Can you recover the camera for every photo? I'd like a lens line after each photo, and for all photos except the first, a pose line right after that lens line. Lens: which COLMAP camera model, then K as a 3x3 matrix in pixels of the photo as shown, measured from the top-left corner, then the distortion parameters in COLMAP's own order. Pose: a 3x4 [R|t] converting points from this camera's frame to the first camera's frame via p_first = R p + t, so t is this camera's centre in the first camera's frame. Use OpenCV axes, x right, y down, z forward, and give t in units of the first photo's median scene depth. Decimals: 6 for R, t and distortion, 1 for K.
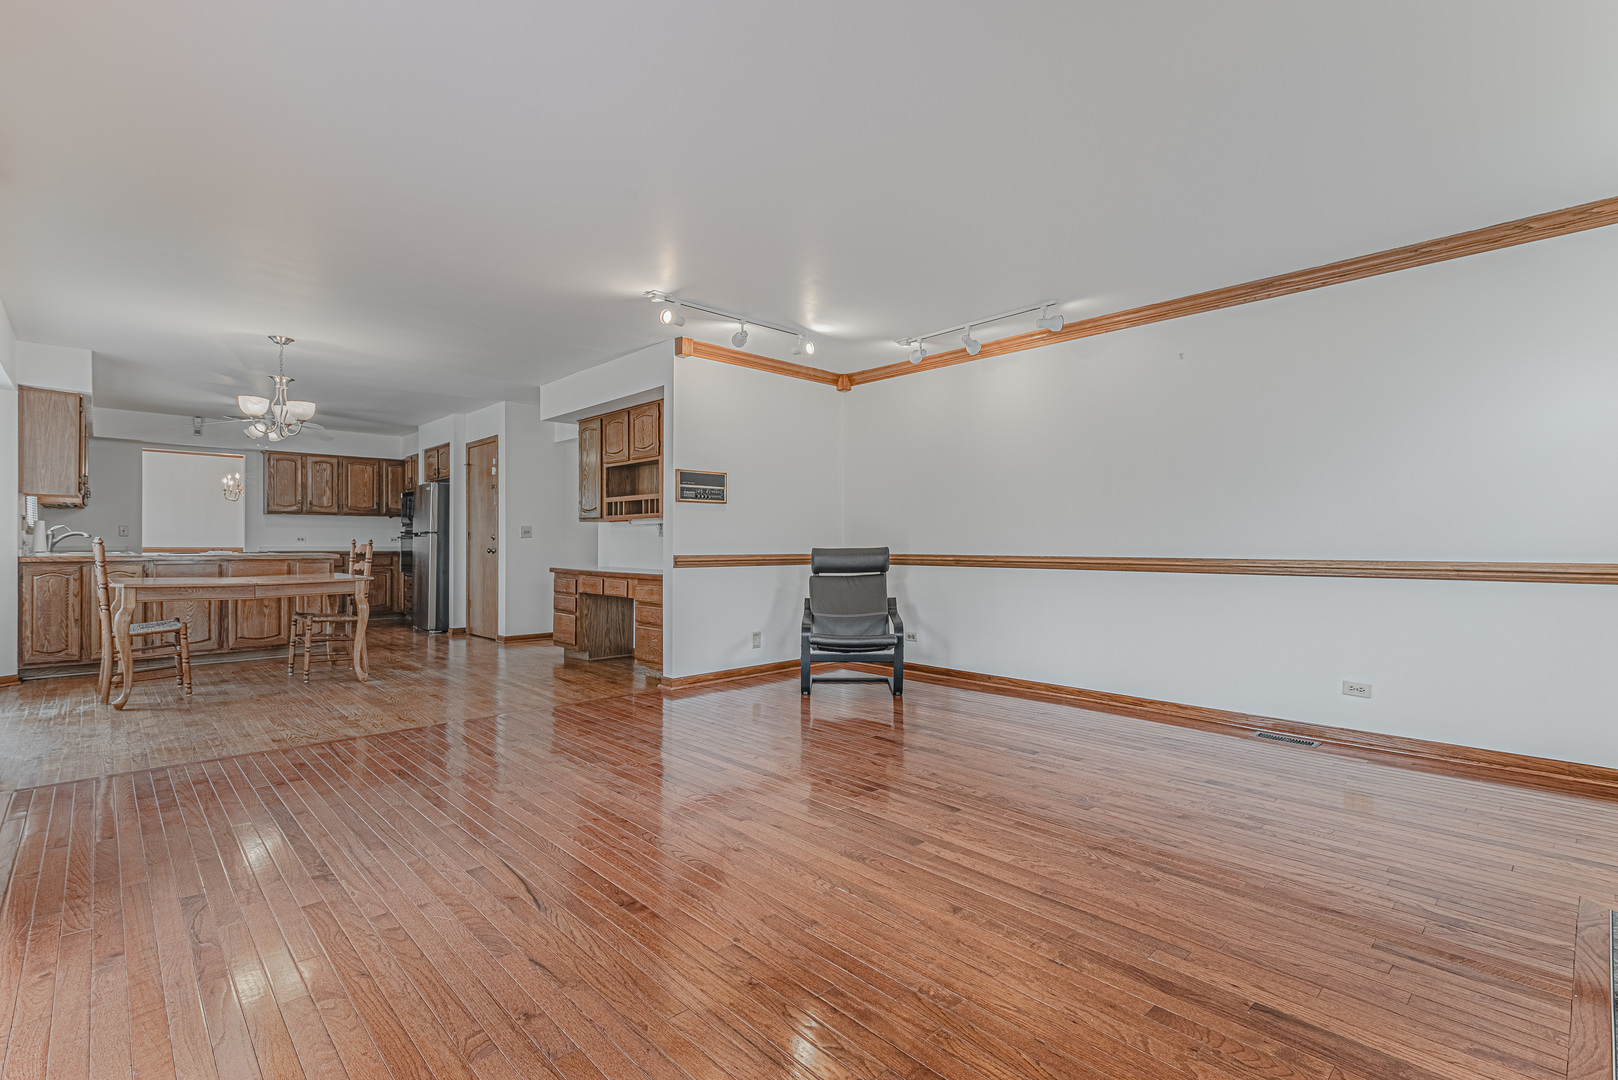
lens RADIAL K [[735.0, 0, 821.3], [0, 735.0, 547.9], [0, 0, 1]] dist [0.018918, -0.003149]
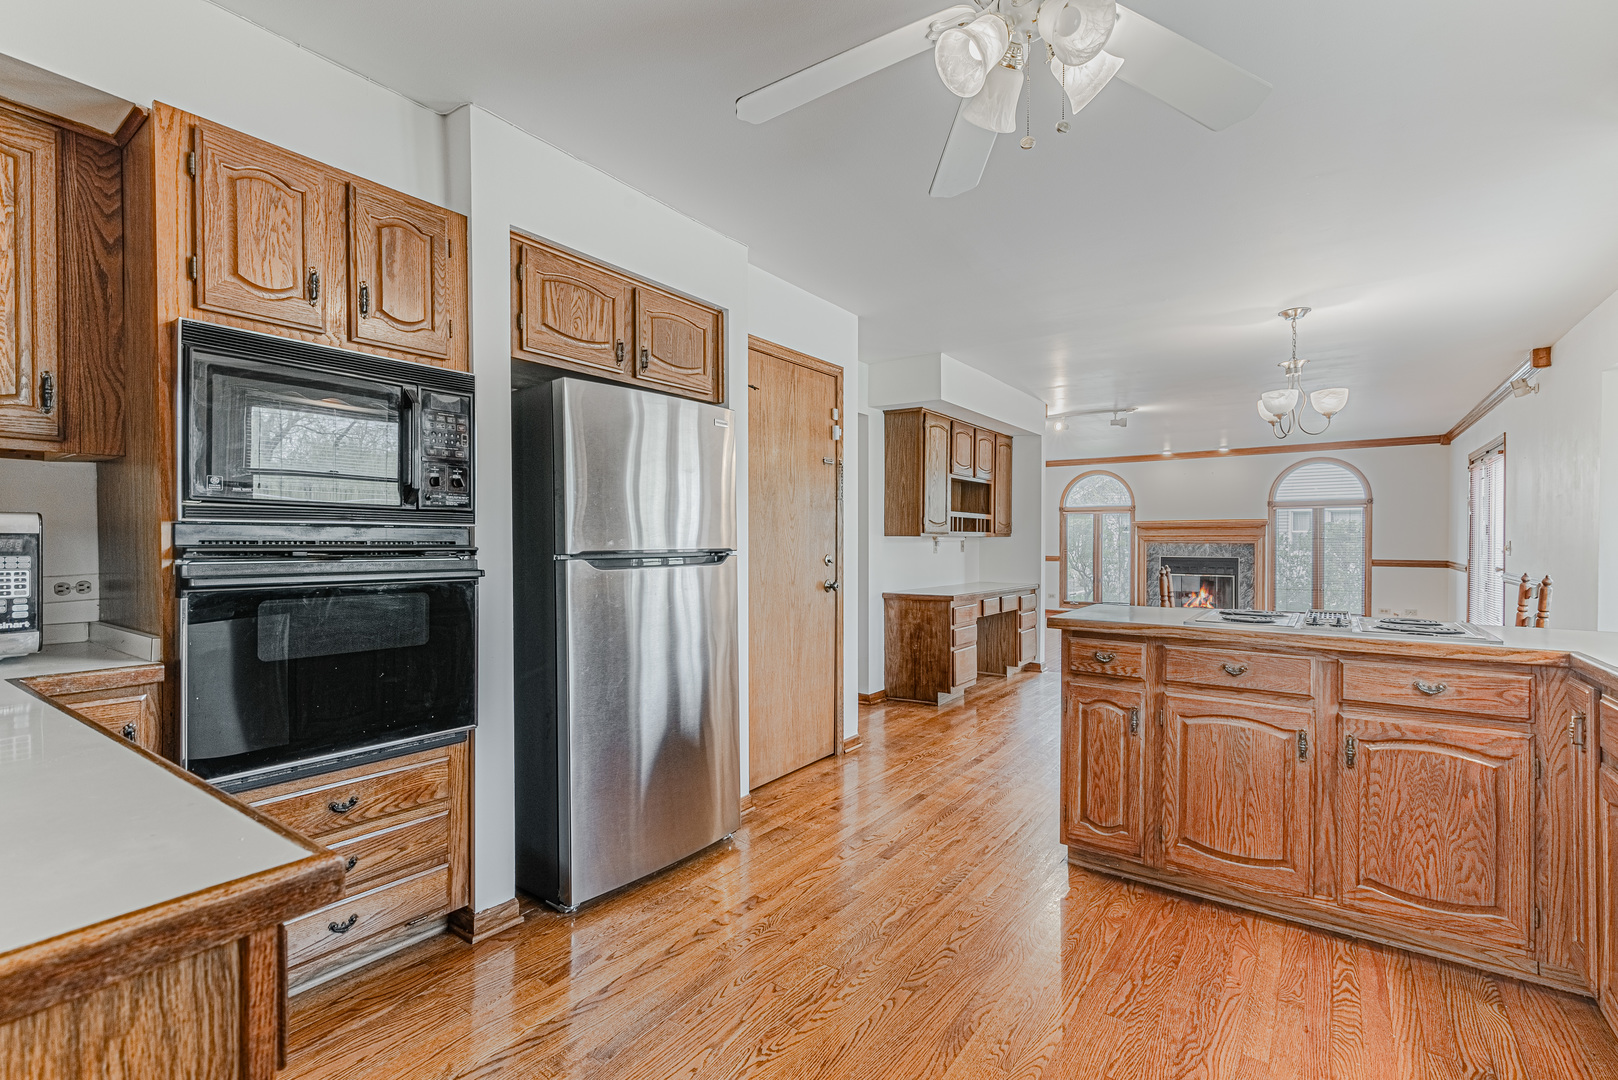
lens RADIAL K [[735.0, 0, 809.3], [0, 735.0, 543.6], [0, 0, 1]] dist [0.018918, -0.003149]
pose [[-0.179852, -0.004885, 0.983682, -0.963339], [0.003507, 0.999978, 0.005607, -0.029127], [-0.983687, 0.004458, -0.179831, 1.124391]]
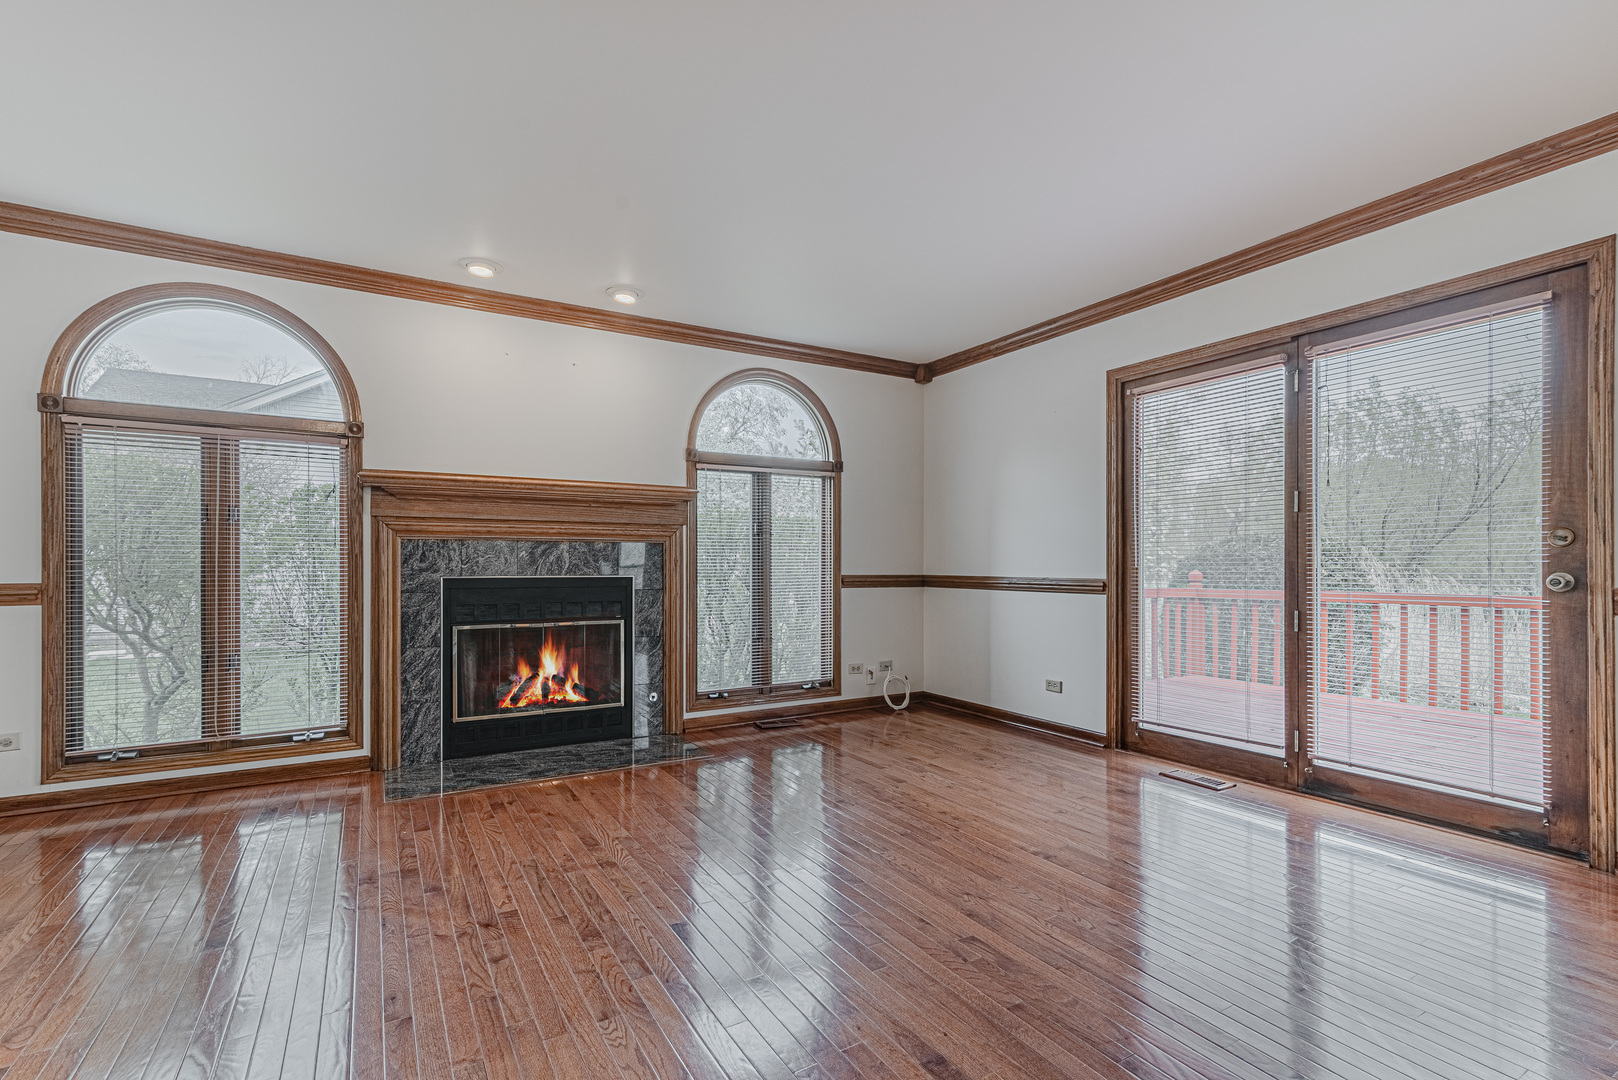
lens RADIAL K [[735.0, 0, 806.4], [0, 735.0, 571.2], [0, 0, 1]] dist [0.018918, -0.003149]
pose [[-0.971012, -0.002742, 0.239016, -0.040350], [-0.000372, 0.999950, 0.009962, -0.002780], [-0.239031, 0.009584, -0.970965, 0.626834]]
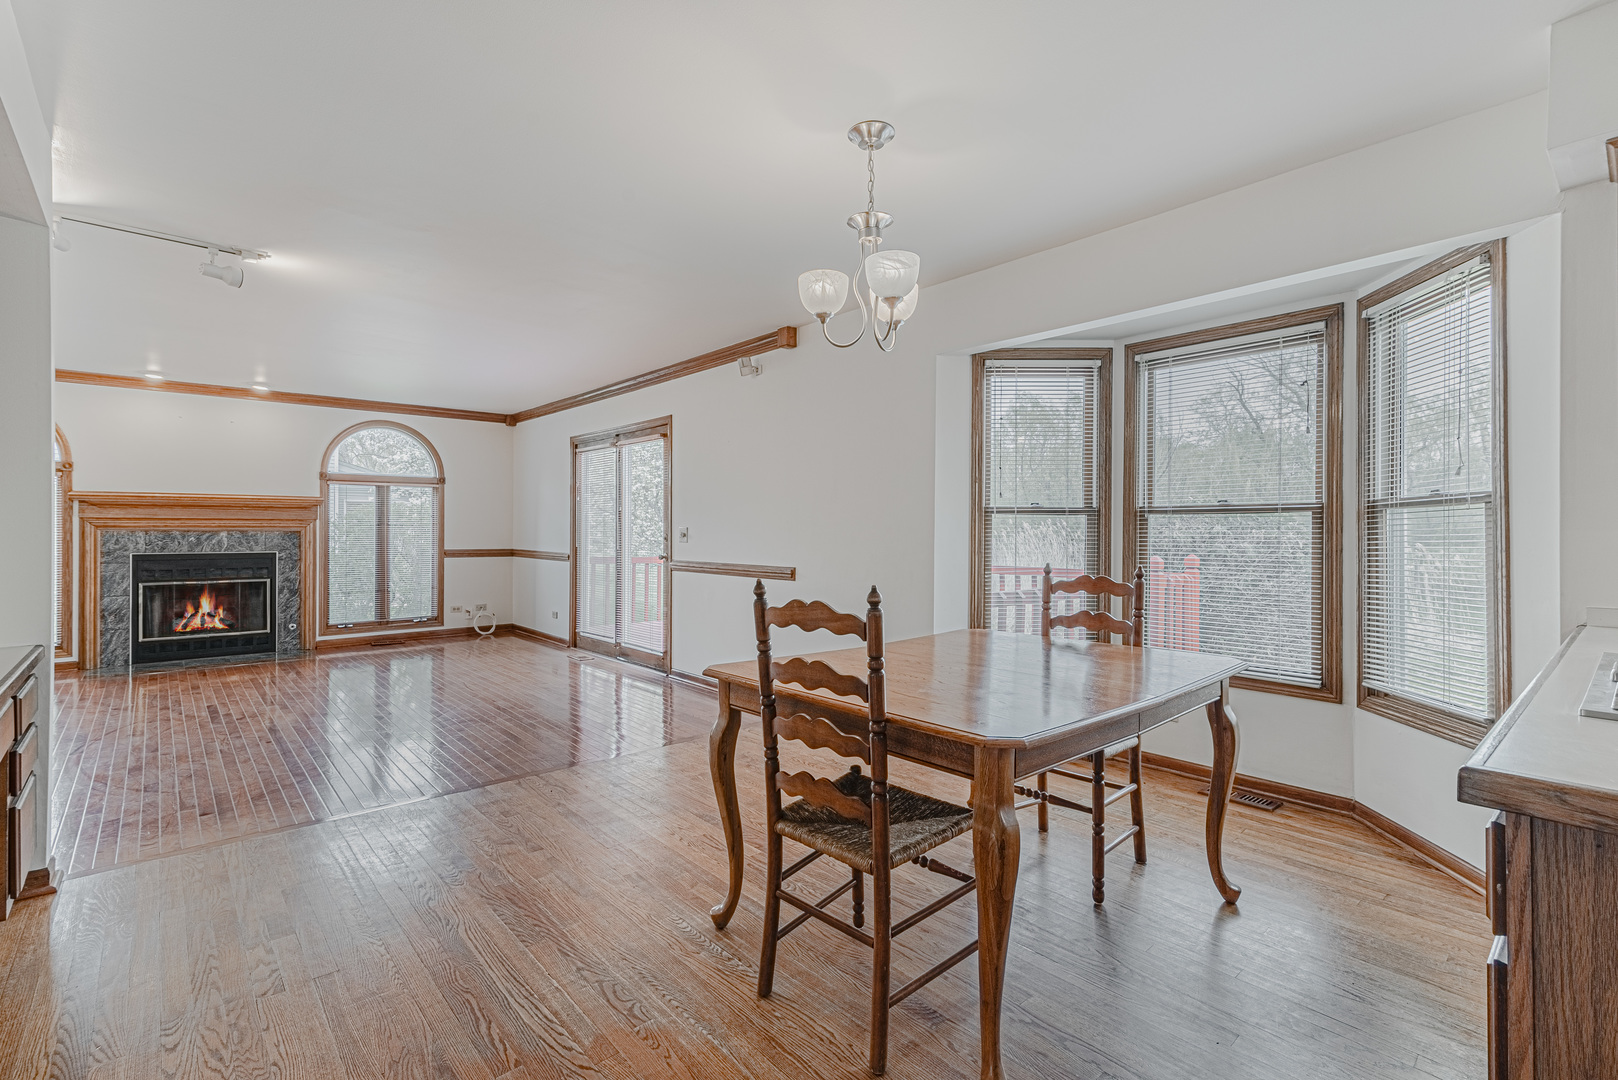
lens RADIAL K [[735.0, 0, 809.1], [0, 735.0, 533.7], [0, 0, 1]] dist [0.018918, -0.003149]
pose [[-0.998520, -0.005168, 0.054134, -0.485832], [-0.004655, 0.999943, 0.009597, -0.027706], [-0.054180, 0.009330, -0.998488, 0.993026]]
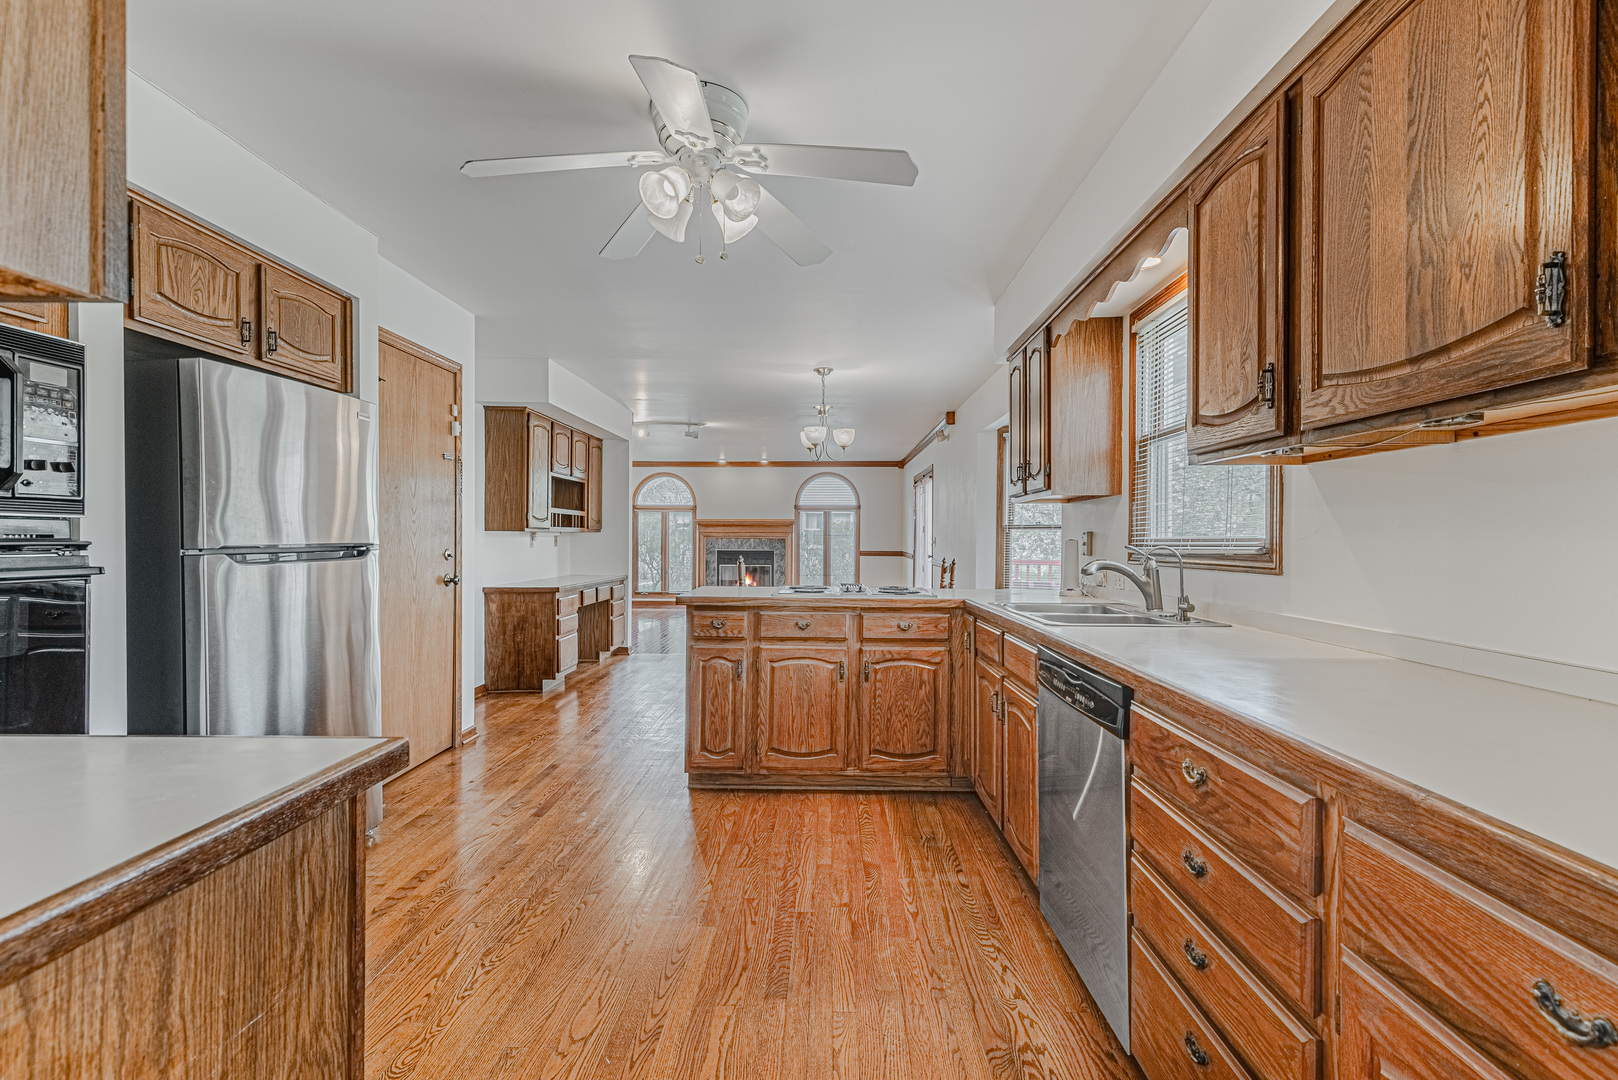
lens RADIAL K [[735.0, 0, 816.7], [0, 735.0, 538.0], [0, 0, 1]] dist [0.018918, -0.003149]
pose [[-0.703347, -0.004409, 0.710833, -1.013546], [-0.001150, 0.999987, 0.005064, -0.029318], [-0.710846, 0.002745, -0.703343, 1.201168]]
